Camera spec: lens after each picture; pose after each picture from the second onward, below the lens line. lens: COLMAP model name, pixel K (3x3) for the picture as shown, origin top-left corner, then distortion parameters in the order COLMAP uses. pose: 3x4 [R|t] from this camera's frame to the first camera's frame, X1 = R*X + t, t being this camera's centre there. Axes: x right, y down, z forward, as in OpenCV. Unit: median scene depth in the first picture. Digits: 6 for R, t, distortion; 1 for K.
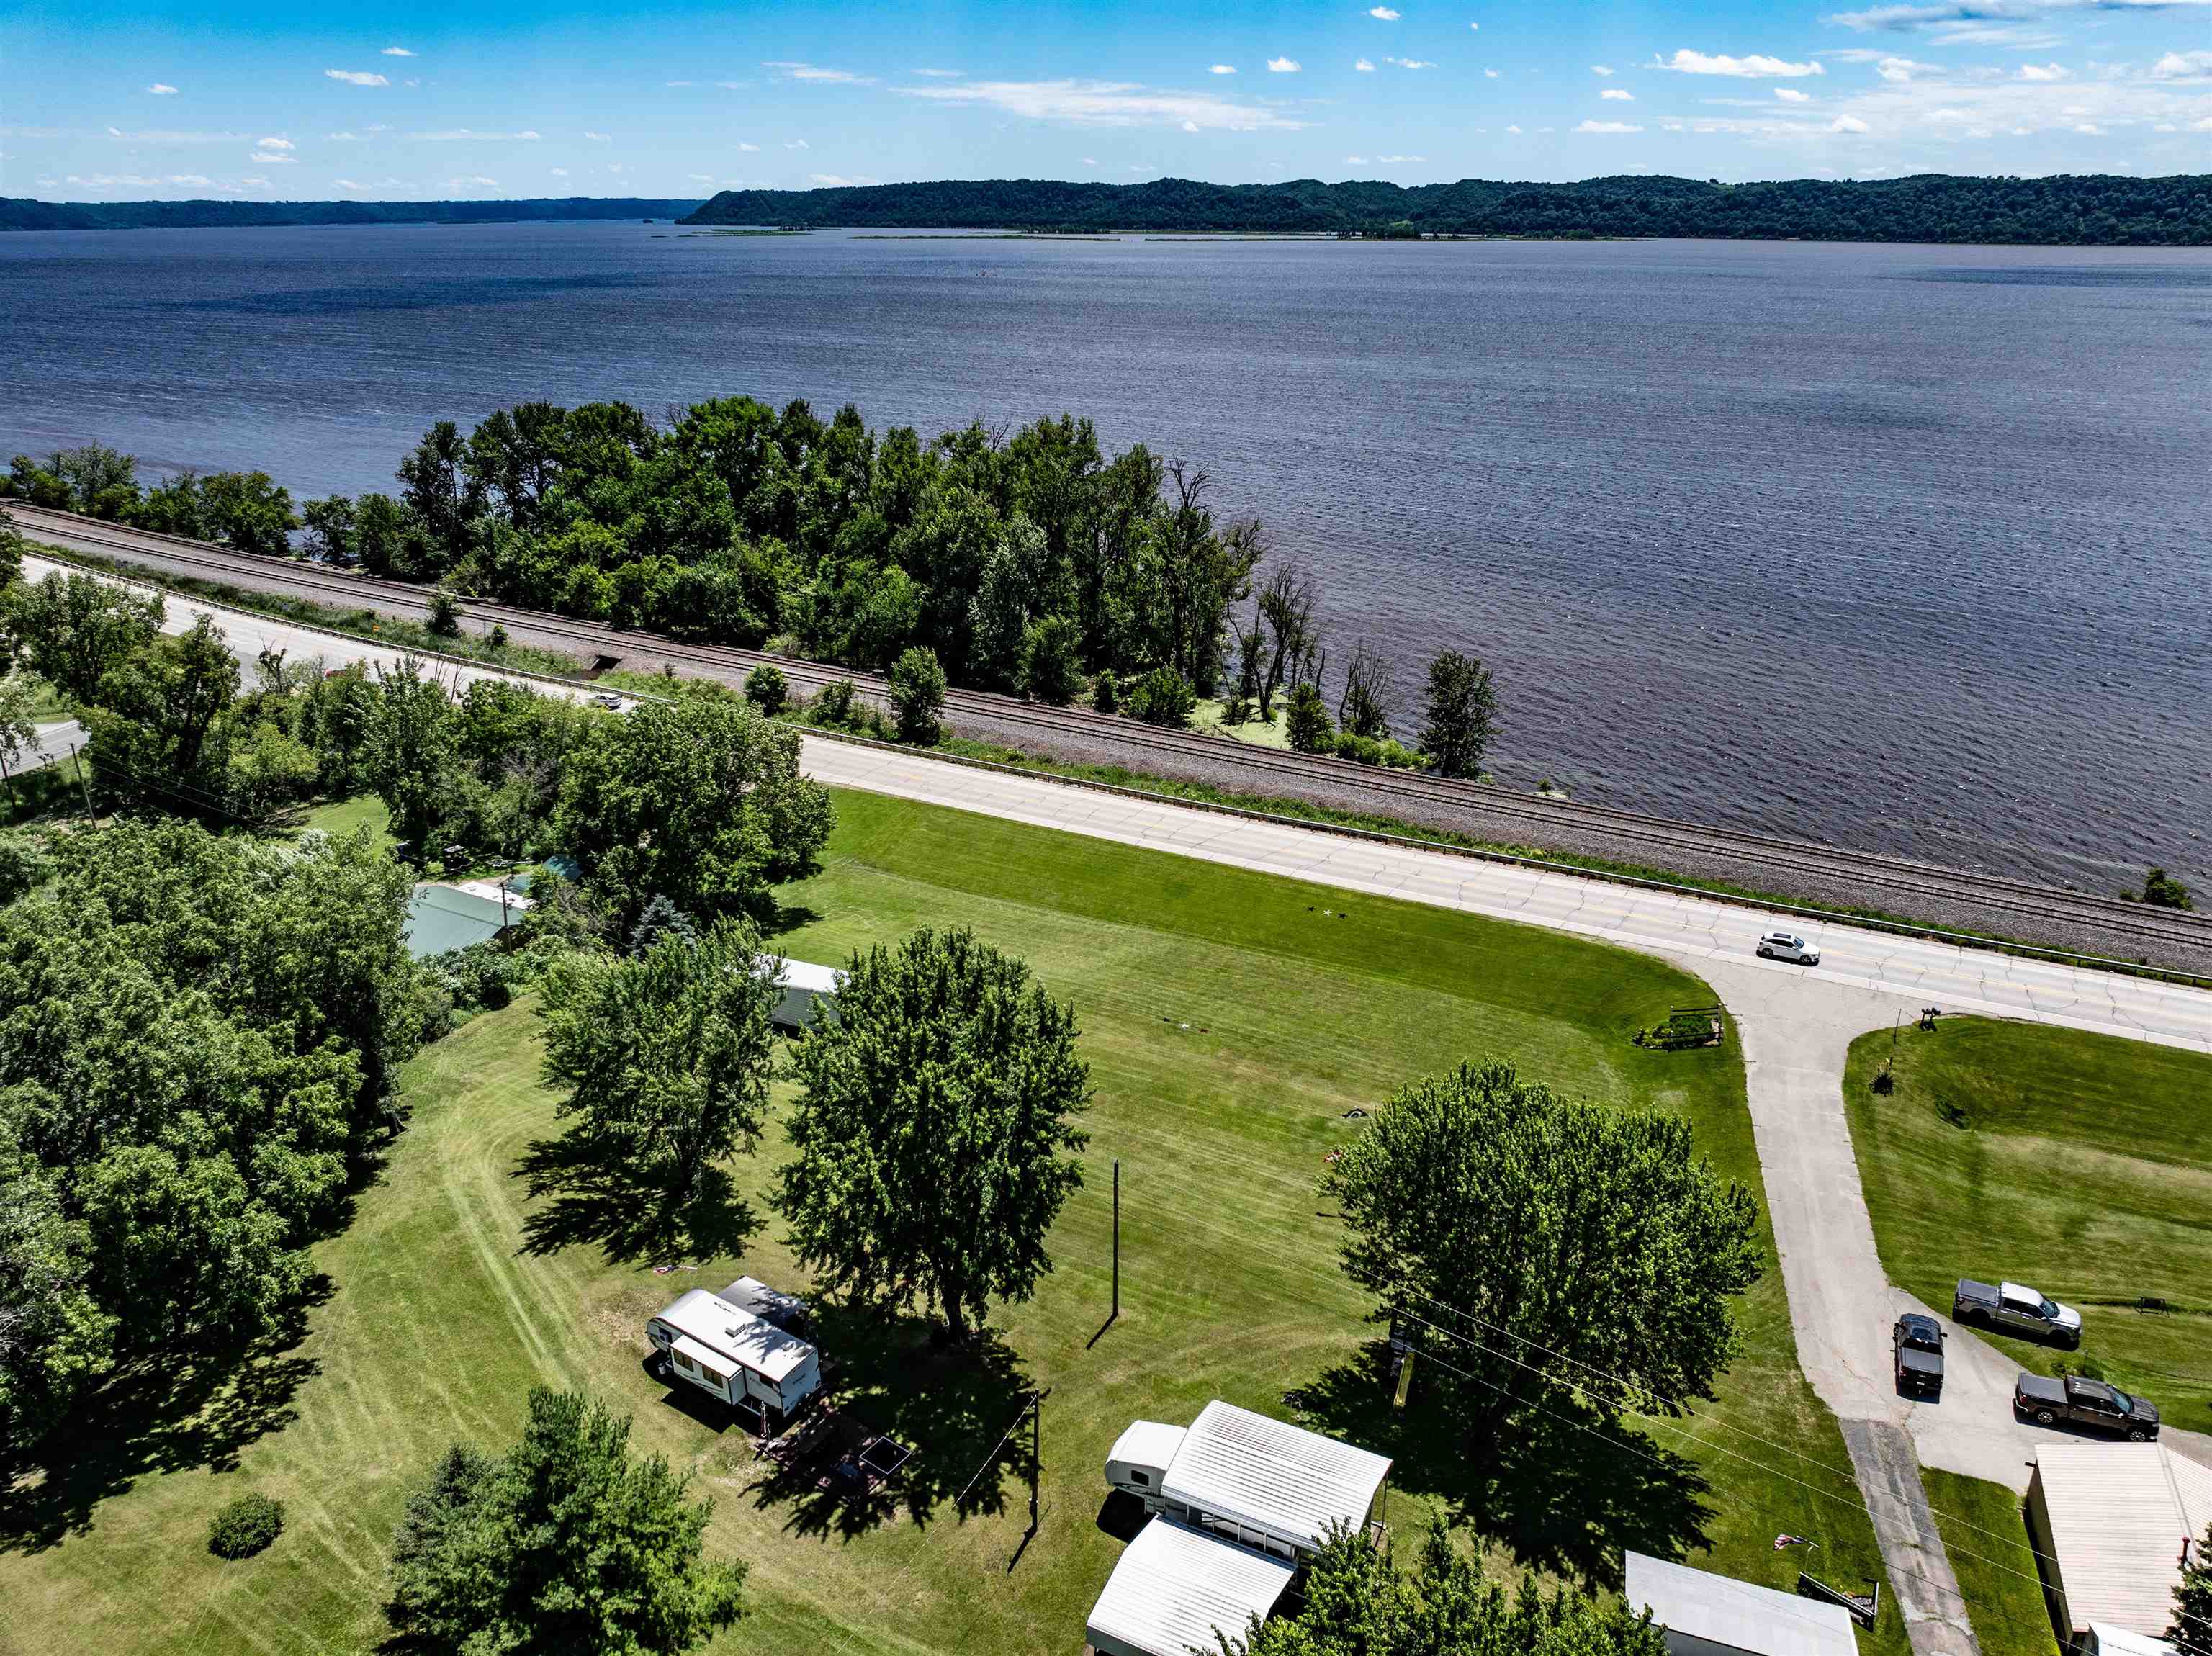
lens RADIAL K [[1568.7, 0, 1099.3], [0, 1568.7, 820.4], [0, 0, 1]] dist [-0.032125, 0.002788]
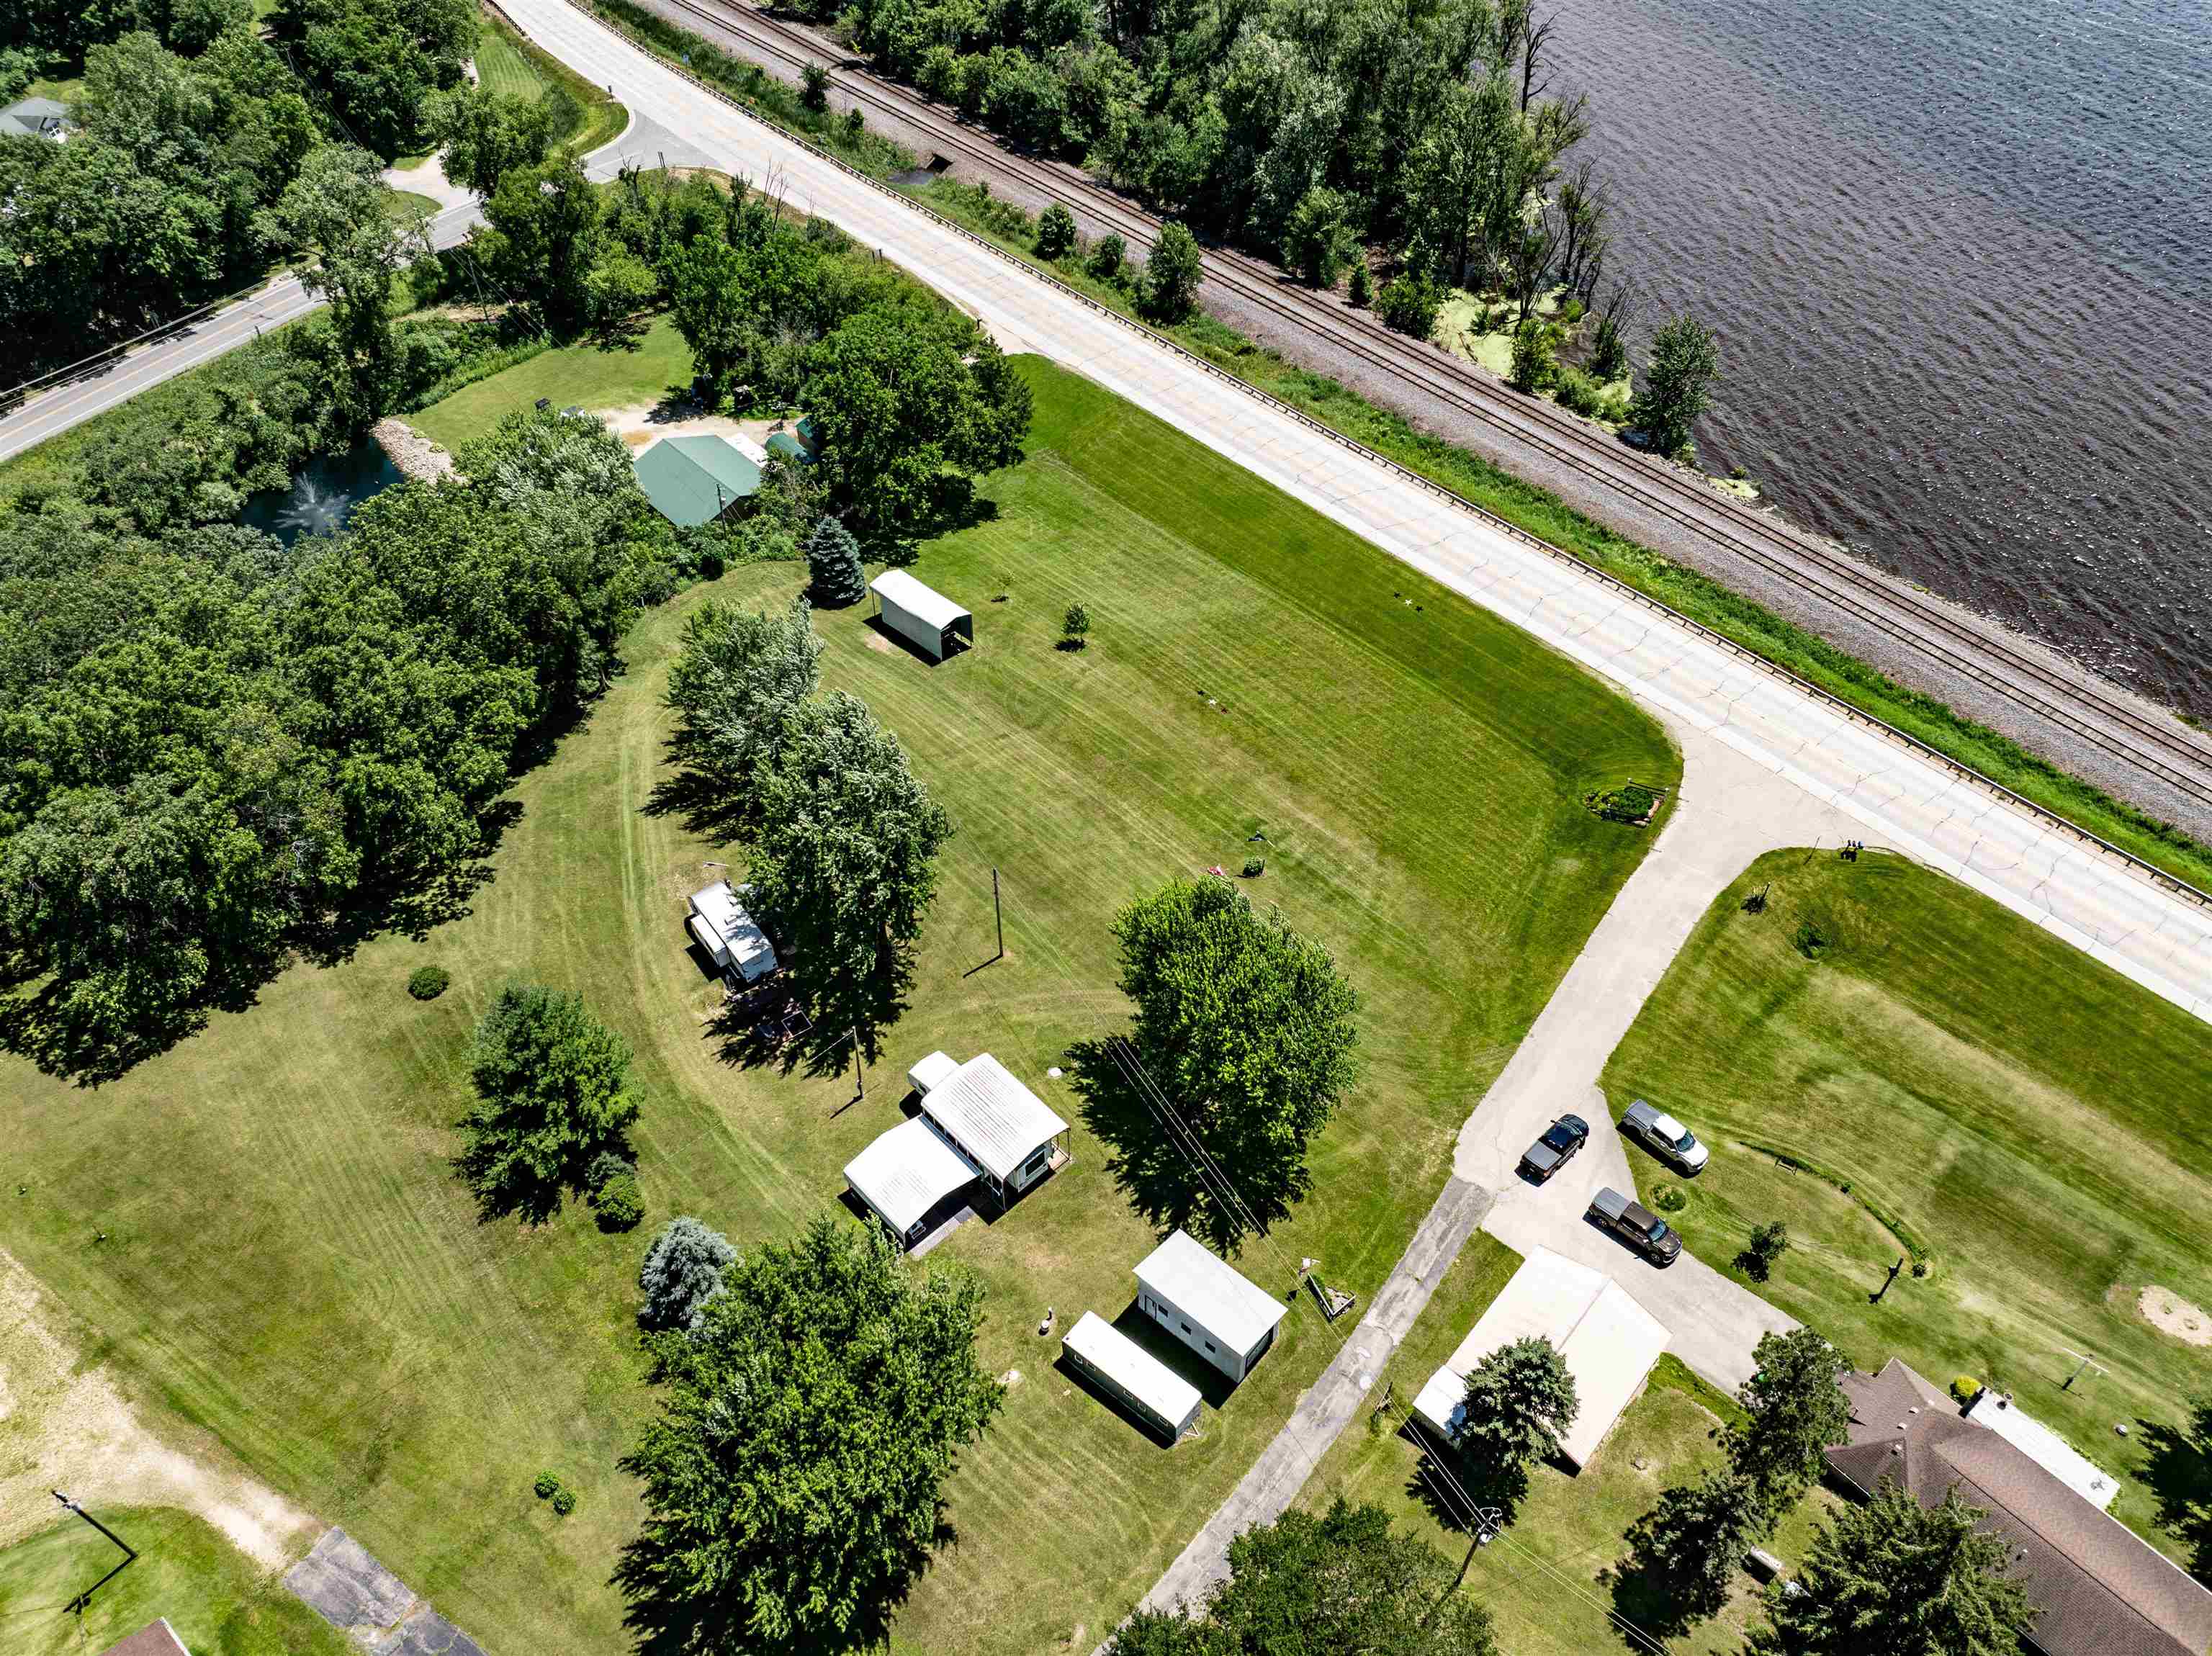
lens RADIAL K [[1568.7, 0, 1108.1], [0, 1568.7, 833.2], [0, 0, 1]] dist [-0.032125, 0.002788]
pose [[0.939862, 0.234088, -0.248721, 0.303824], [-0.112037, 0.899205, 0.422939, -0.280178], [0.322657, -0.369638, 0.871355, -0.116227]]
